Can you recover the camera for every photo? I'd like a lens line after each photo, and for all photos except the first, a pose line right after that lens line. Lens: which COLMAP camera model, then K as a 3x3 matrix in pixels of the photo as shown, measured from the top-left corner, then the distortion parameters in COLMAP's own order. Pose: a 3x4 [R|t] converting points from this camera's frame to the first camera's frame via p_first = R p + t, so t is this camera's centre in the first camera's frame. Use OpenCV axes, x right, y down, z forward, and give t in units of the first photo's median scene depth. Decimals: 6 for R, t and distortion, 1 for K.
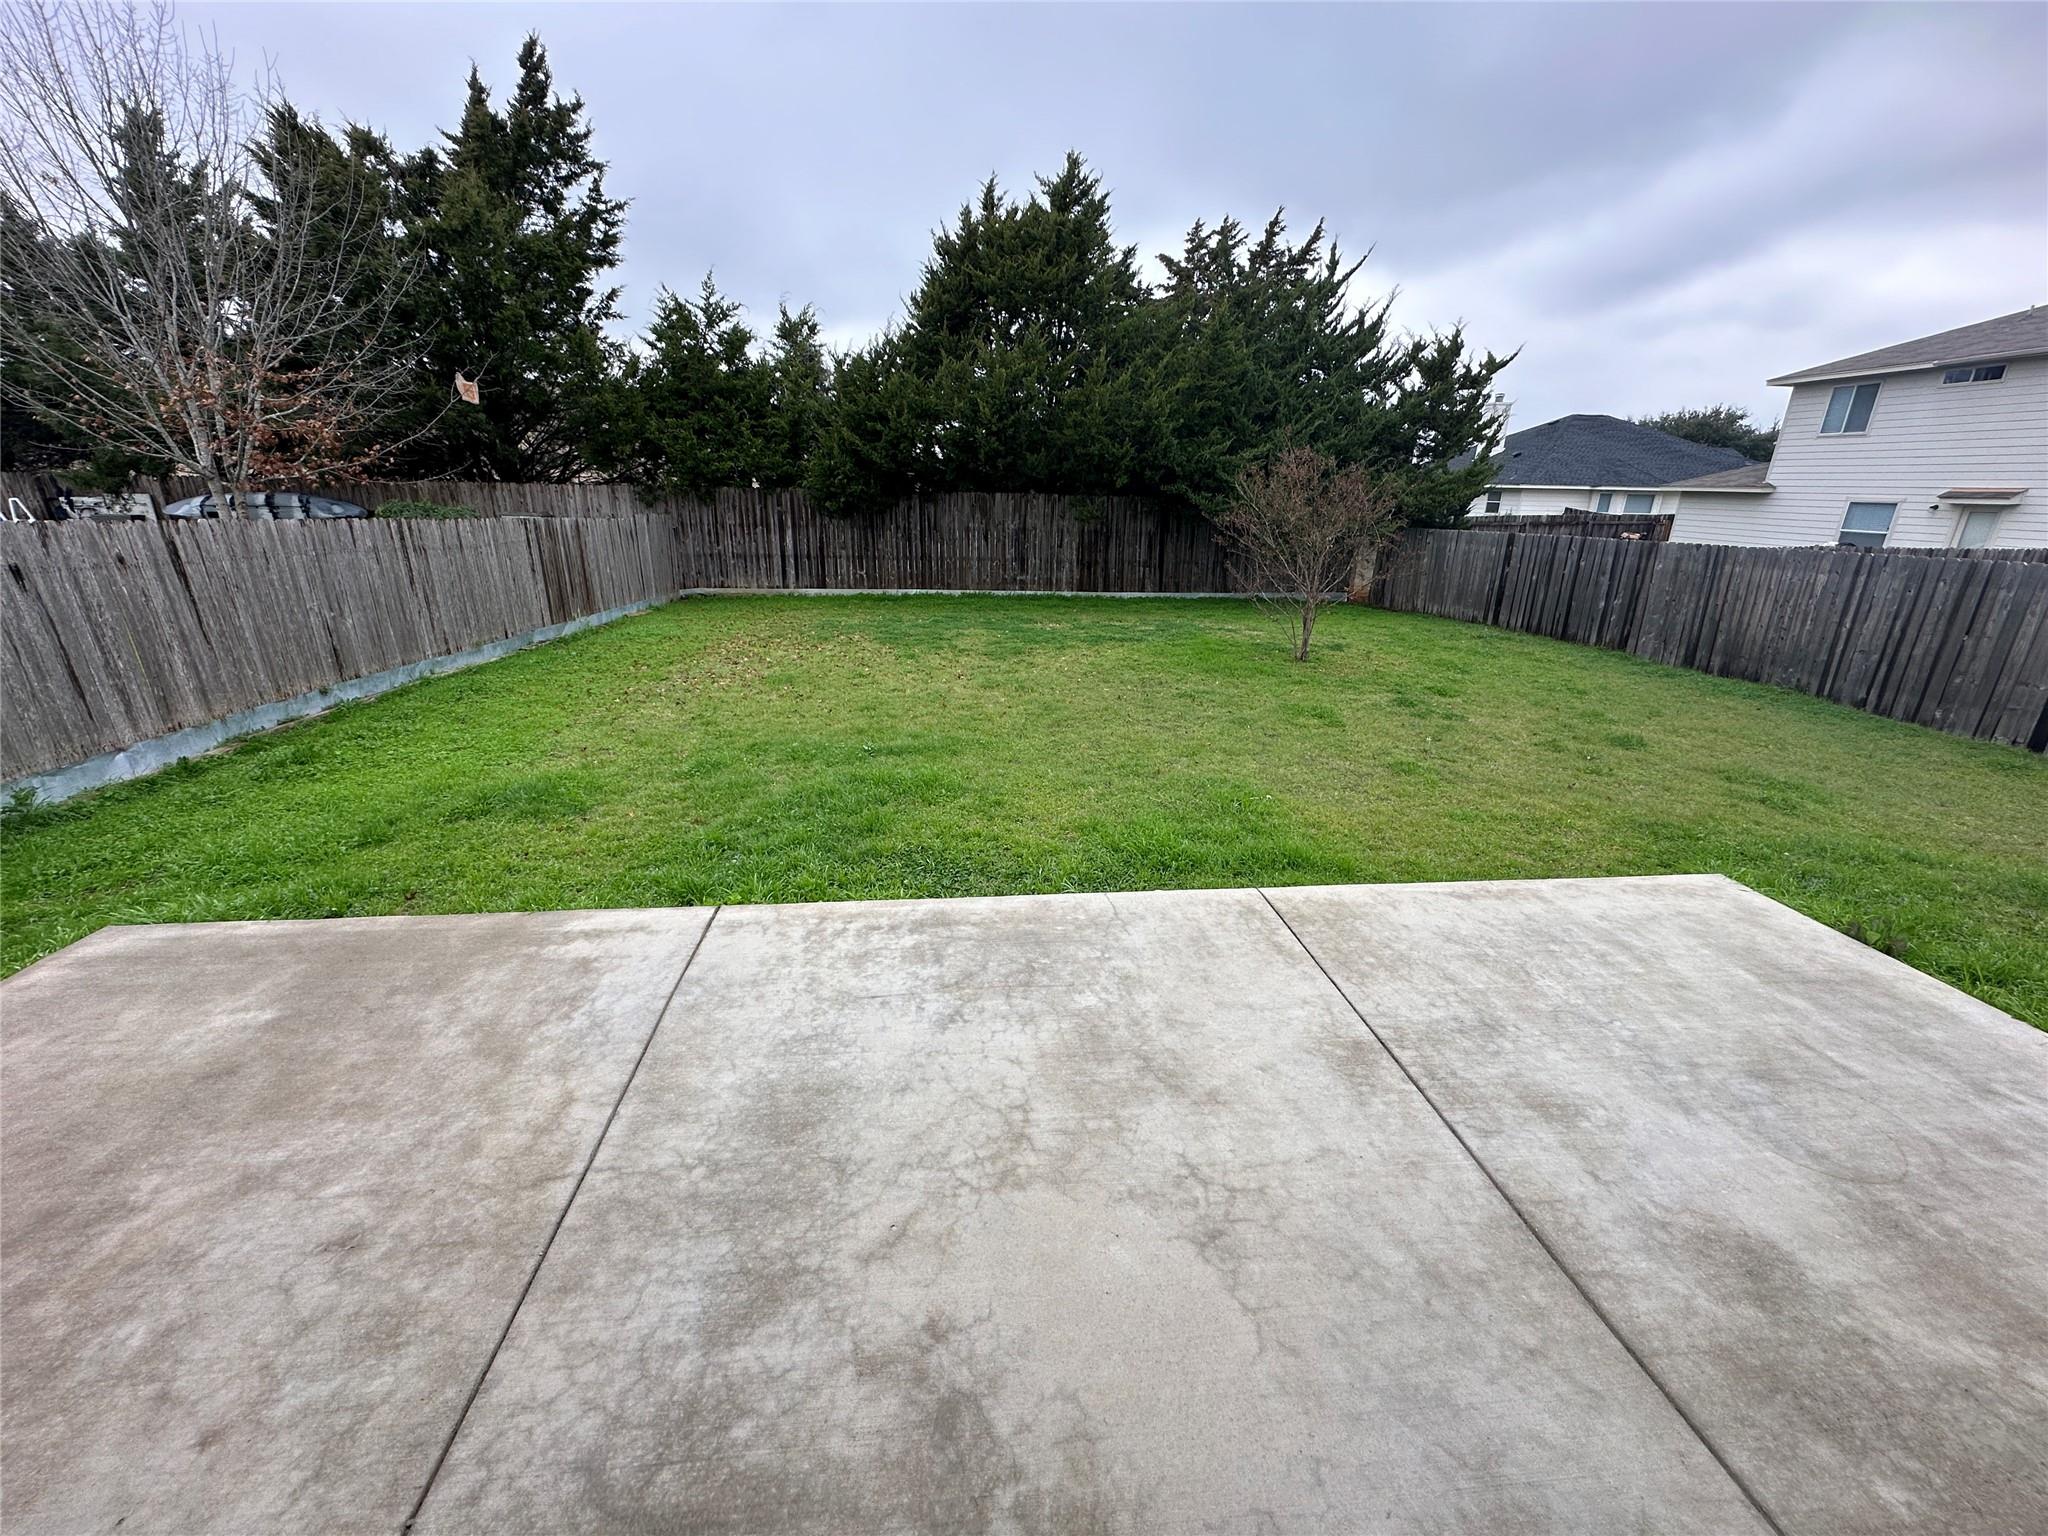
lens RADIAL K [[815.9, 0, 1024.4], [0, 815.9, 761.9], [0, 0, 1]] dist [-0.000871, 0.000140]
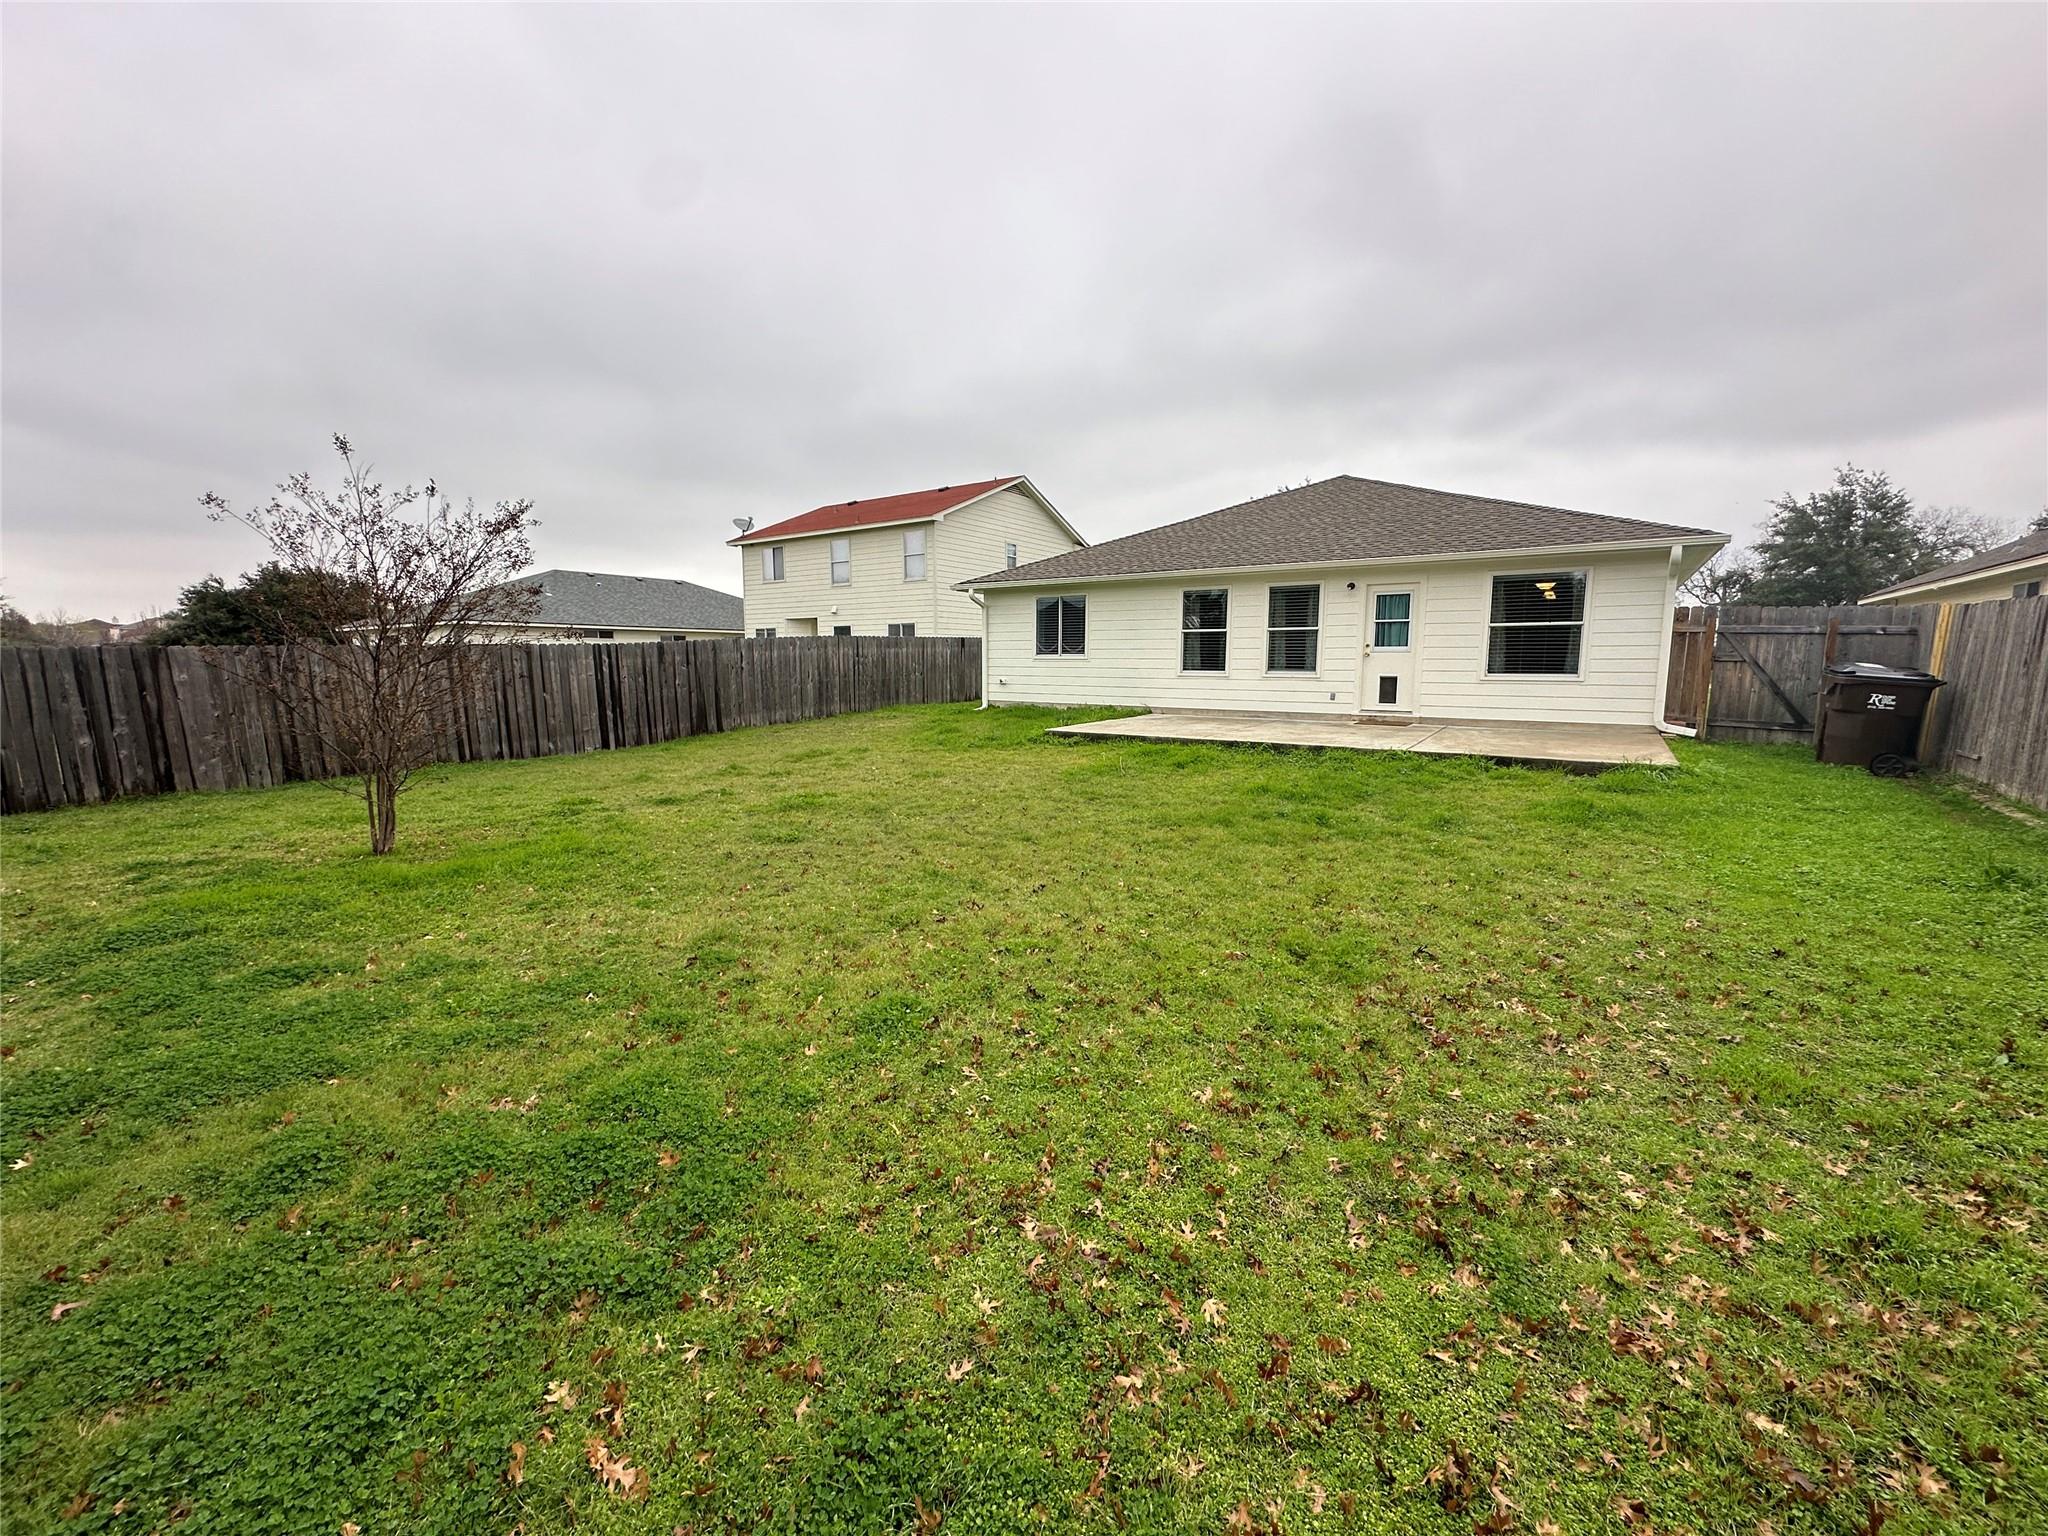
lens RADIAL K [[815.9, 0, 1024.4], [0, 815.9, 761.9], [0, 0, 1]] dist [-0.000871, 0.000140]
pose [[-0.740789, -0.105981, 0.663325, -0.455125], [0.202109, 0.906555, 0.370554, -0.375606], [-0.640612, 0.408566, -0.650146, 1.314496]]
